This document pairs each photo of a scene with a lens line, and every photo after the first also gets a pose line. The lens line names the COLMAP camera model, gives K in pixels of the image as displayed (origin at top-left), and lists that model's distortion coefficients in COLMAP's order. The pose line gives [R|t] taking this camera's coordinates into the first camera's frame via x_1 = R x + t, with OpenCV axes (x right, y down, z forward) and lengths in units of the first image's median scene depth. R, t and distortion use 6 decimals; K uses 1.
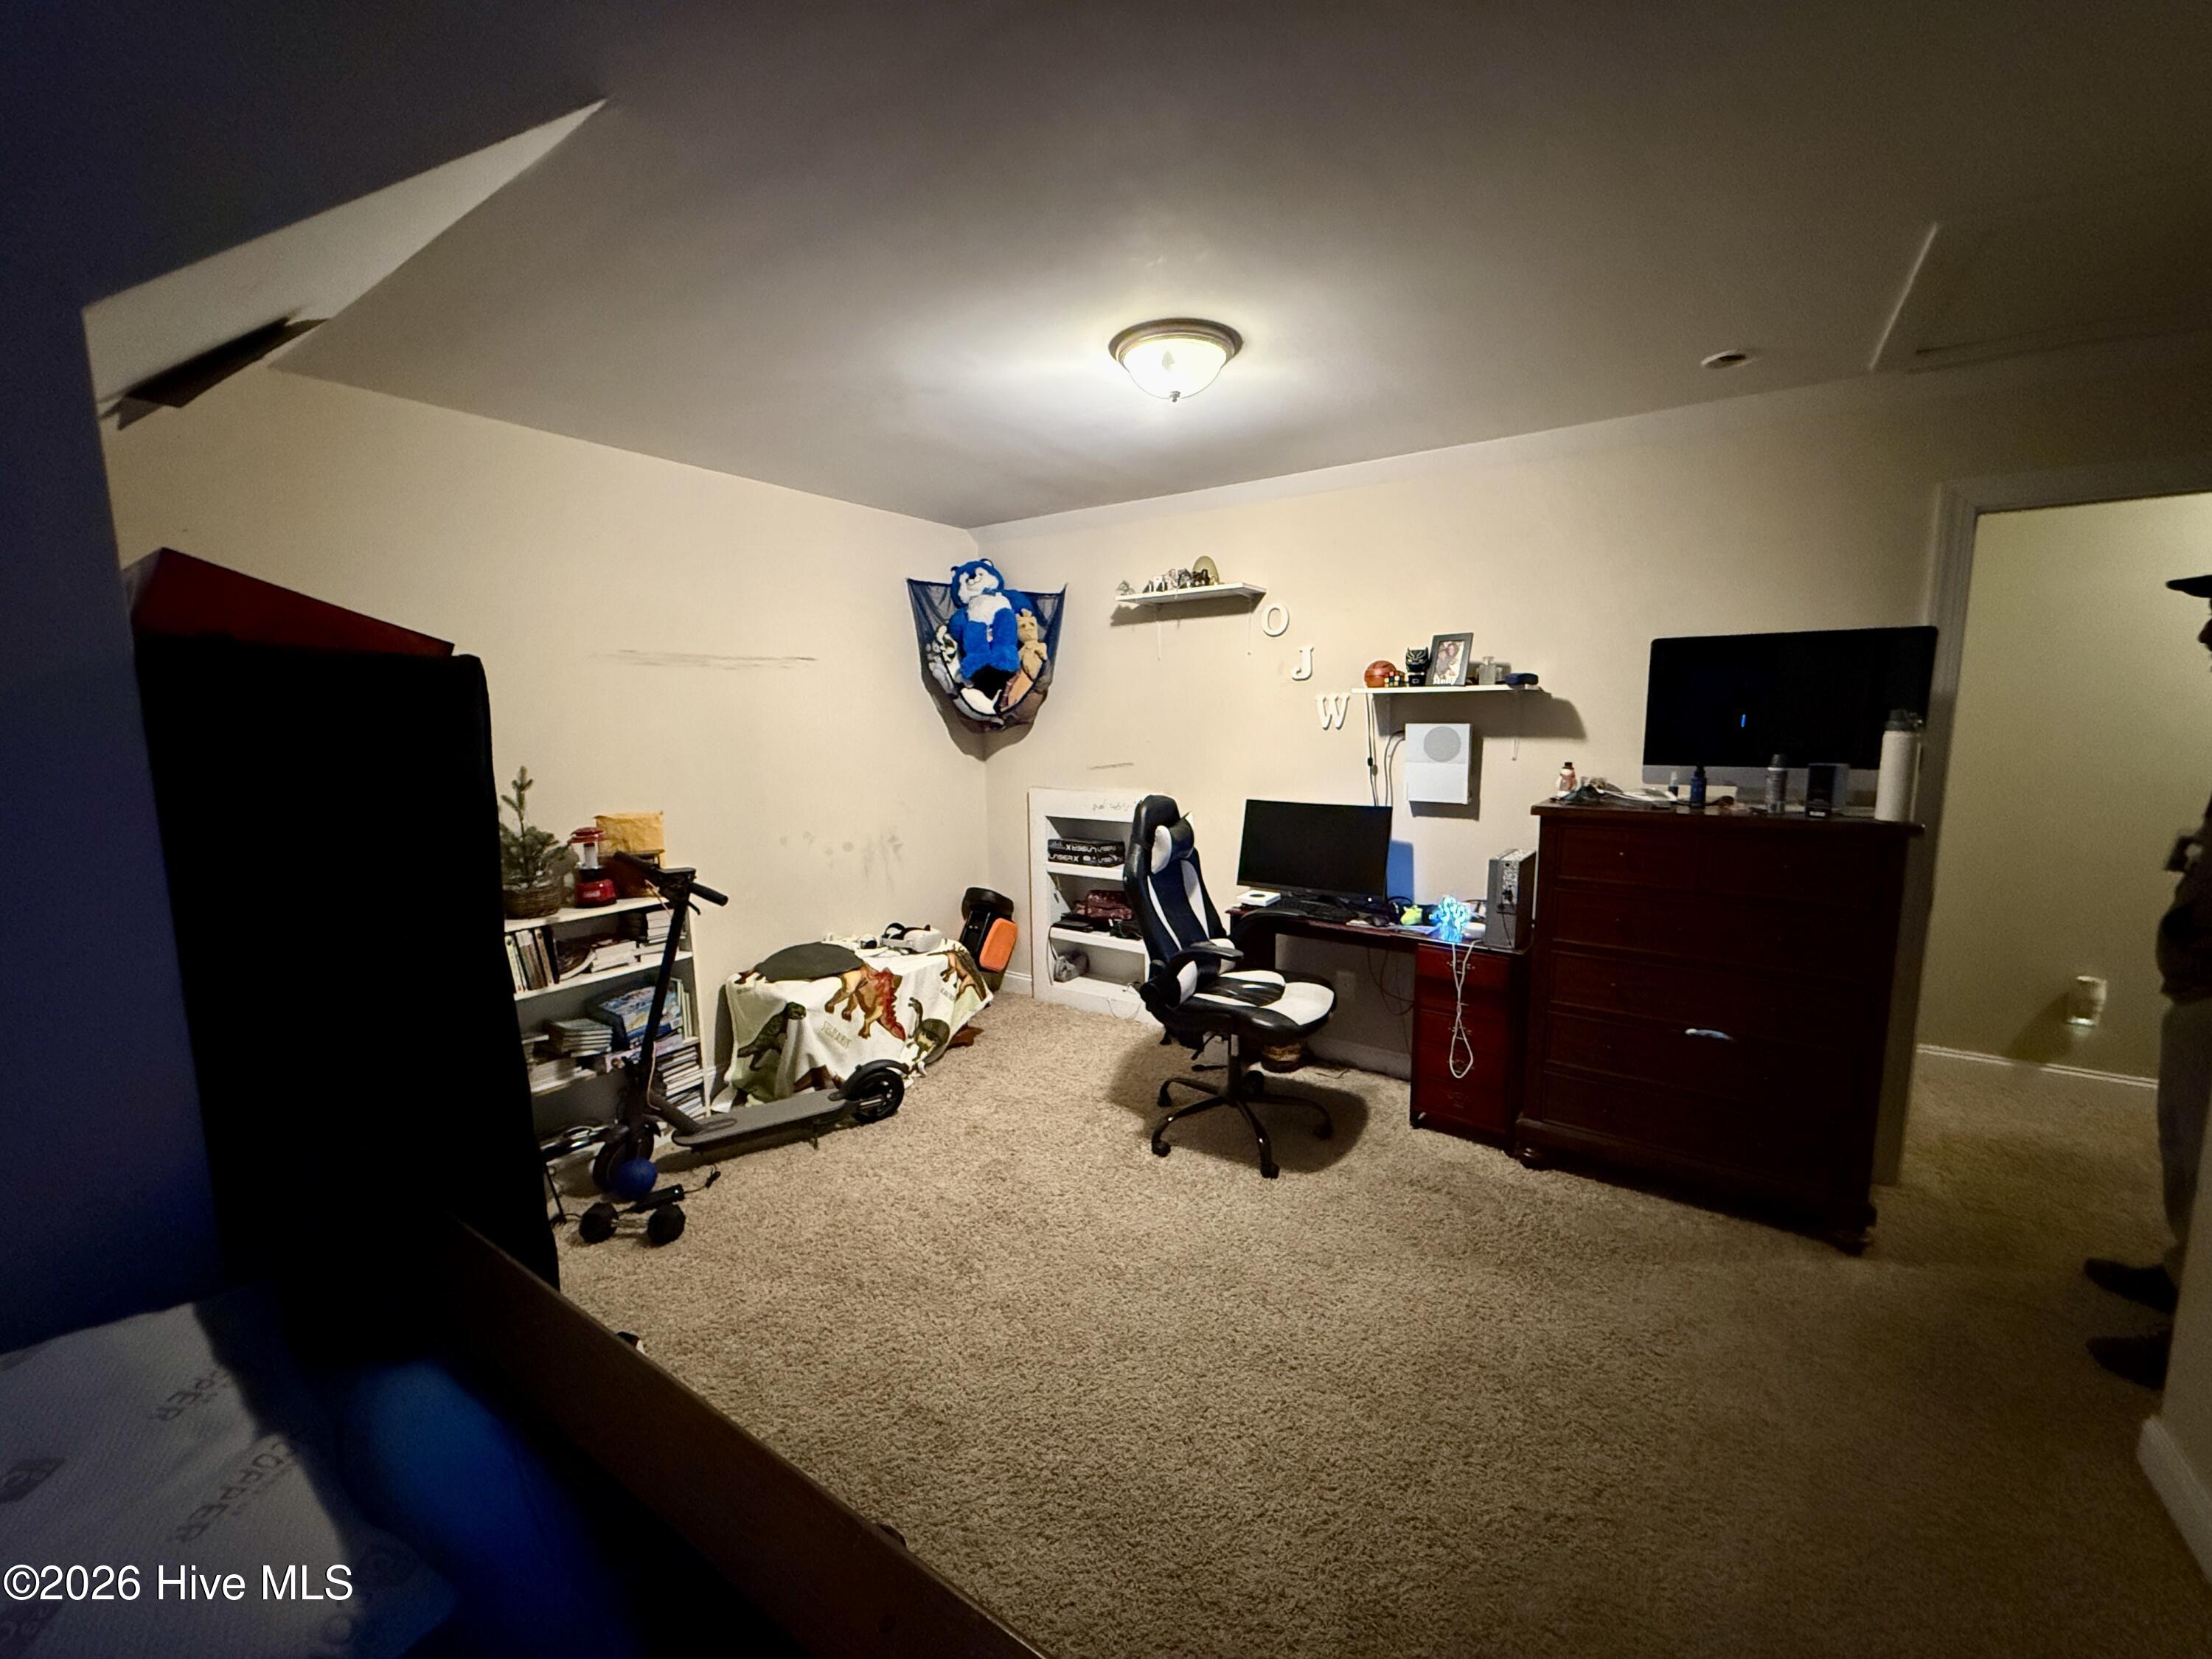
lens RADIAL K [[883.8, 0, 1100.0], [0, 883.8, 828.9], [0, 0, 1]] dist [-0.001251, -0.000048]
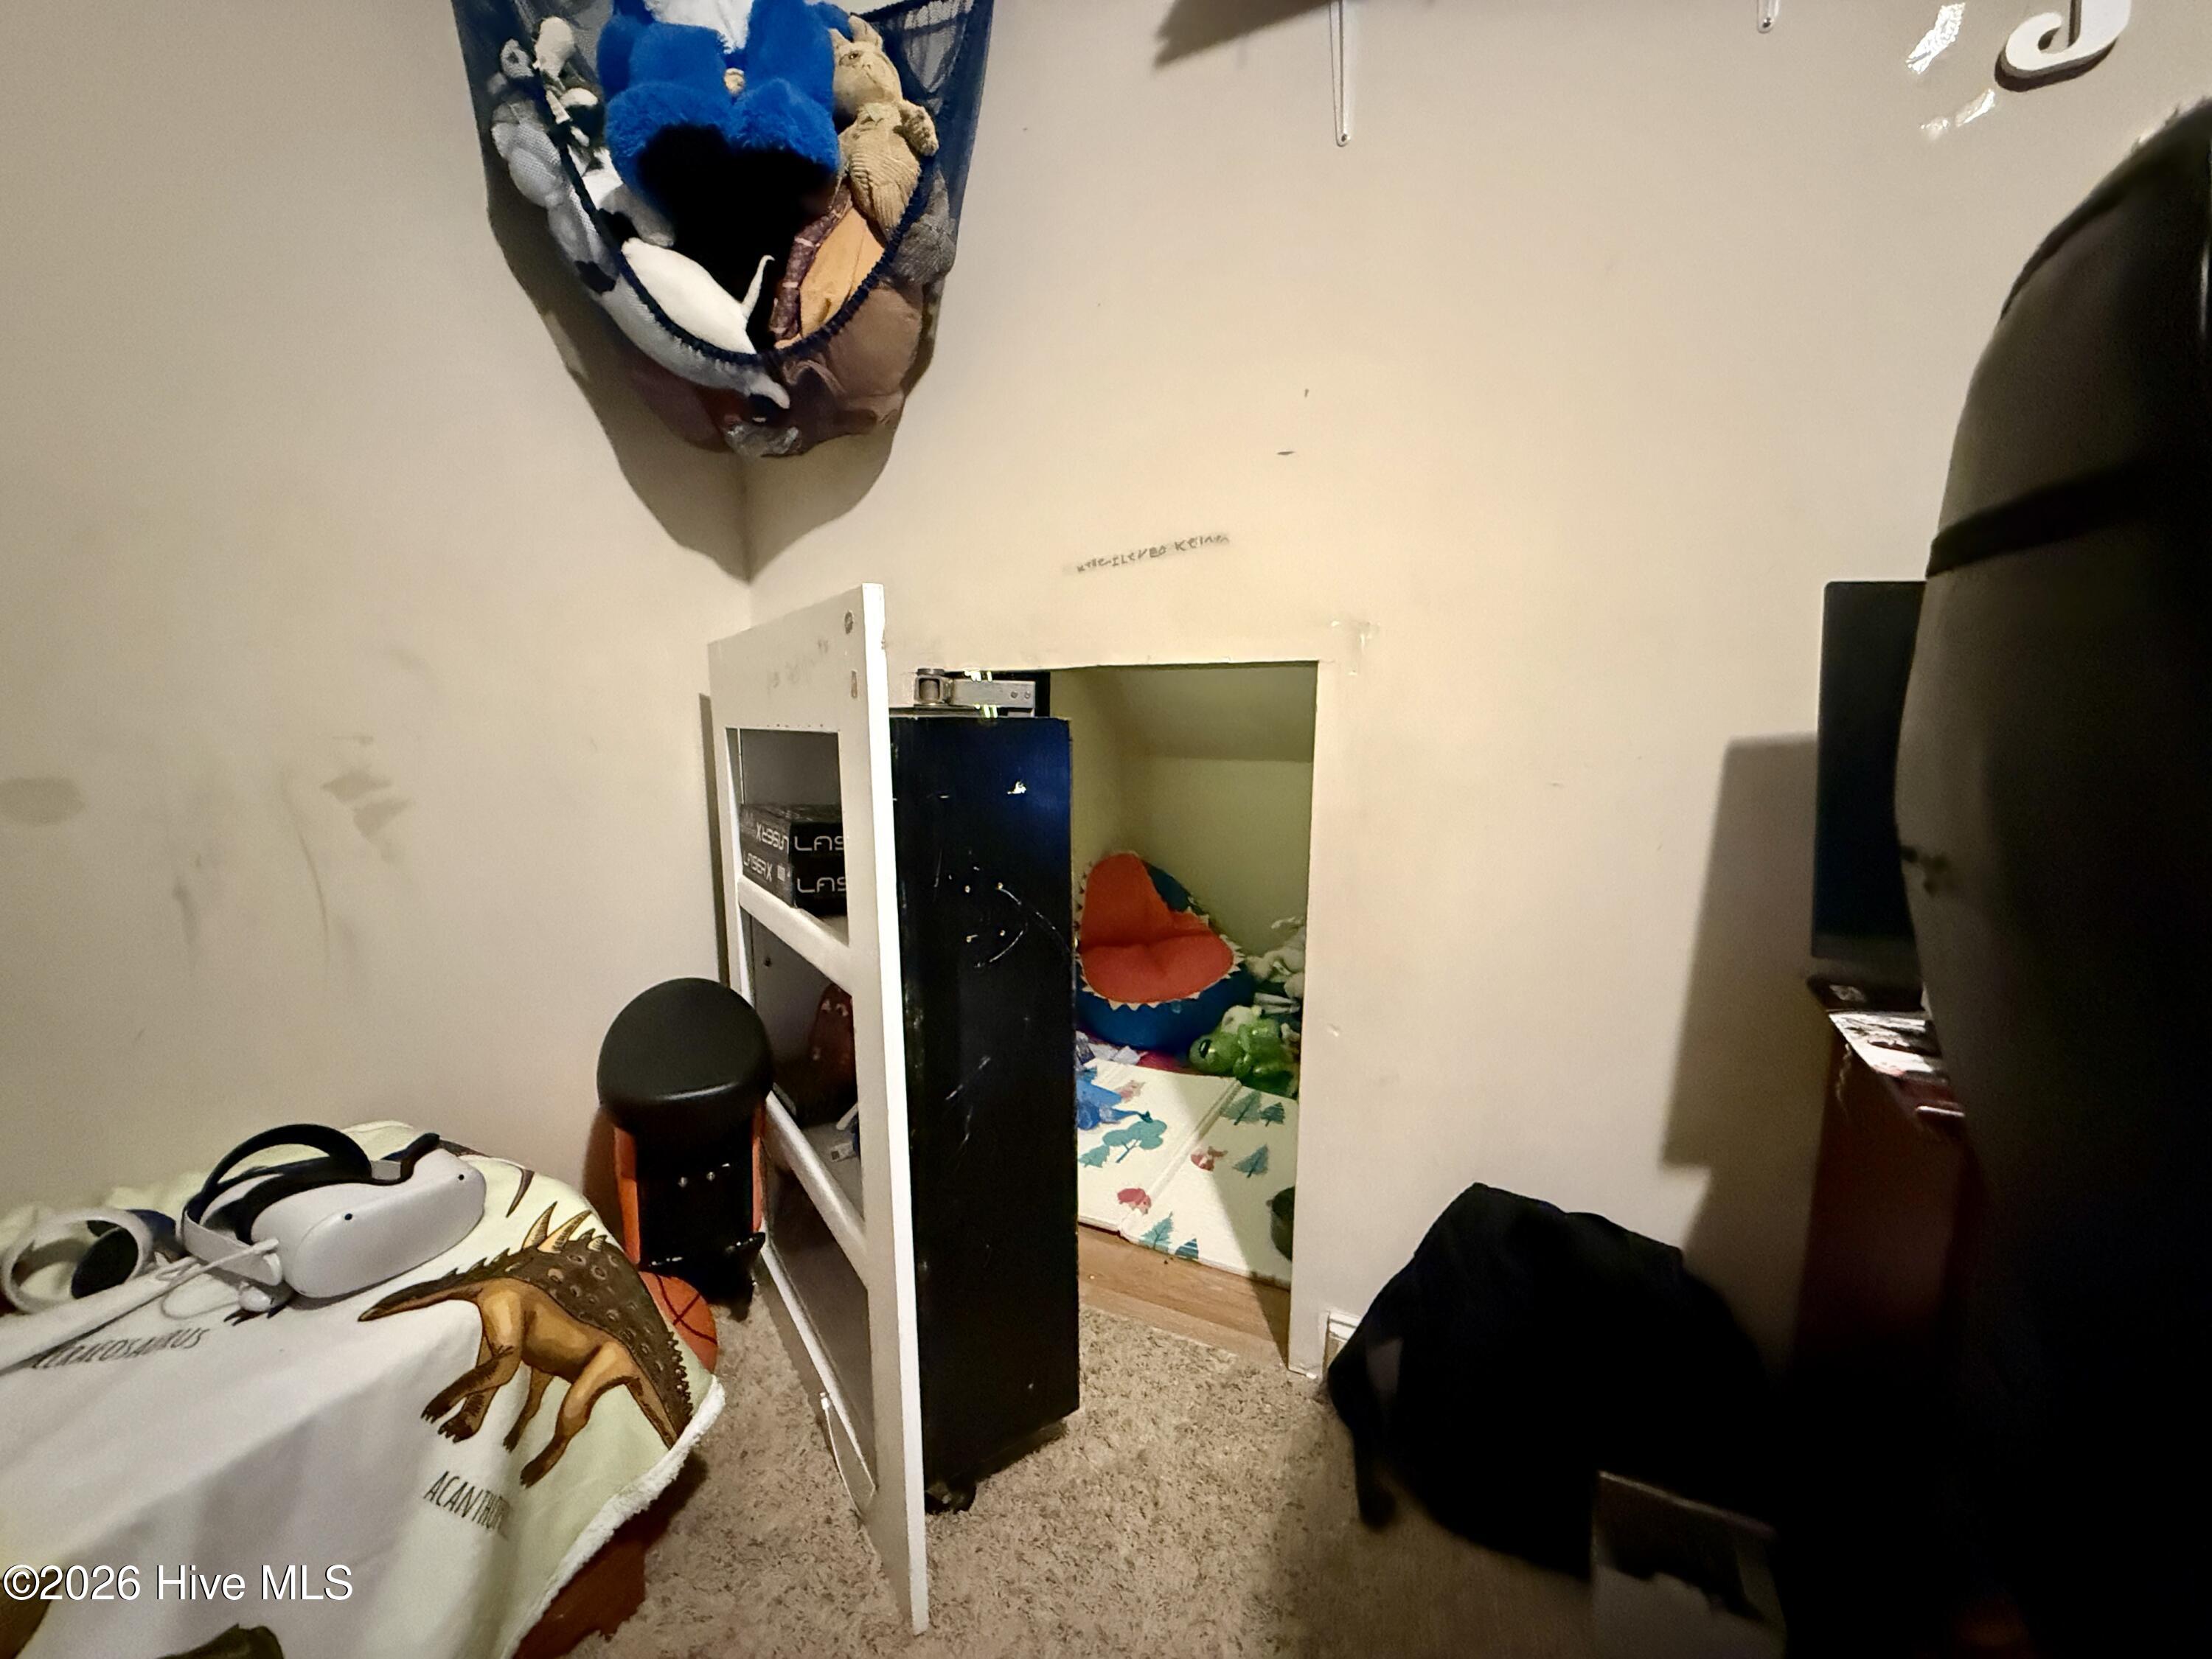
lens RADIAL K [[883.8, 0, 1100.0], [0, 883.8, 828.9], [0, 0, 1]] dist [-0.001251, -0.000048]
pose [[0.989033, -0.000155, 0.147692, -0.049642], [0.000982, 0.999984, -0.005529, 0.027245], [-0.147689, 0.005613, 0.989018, 0.702518]]
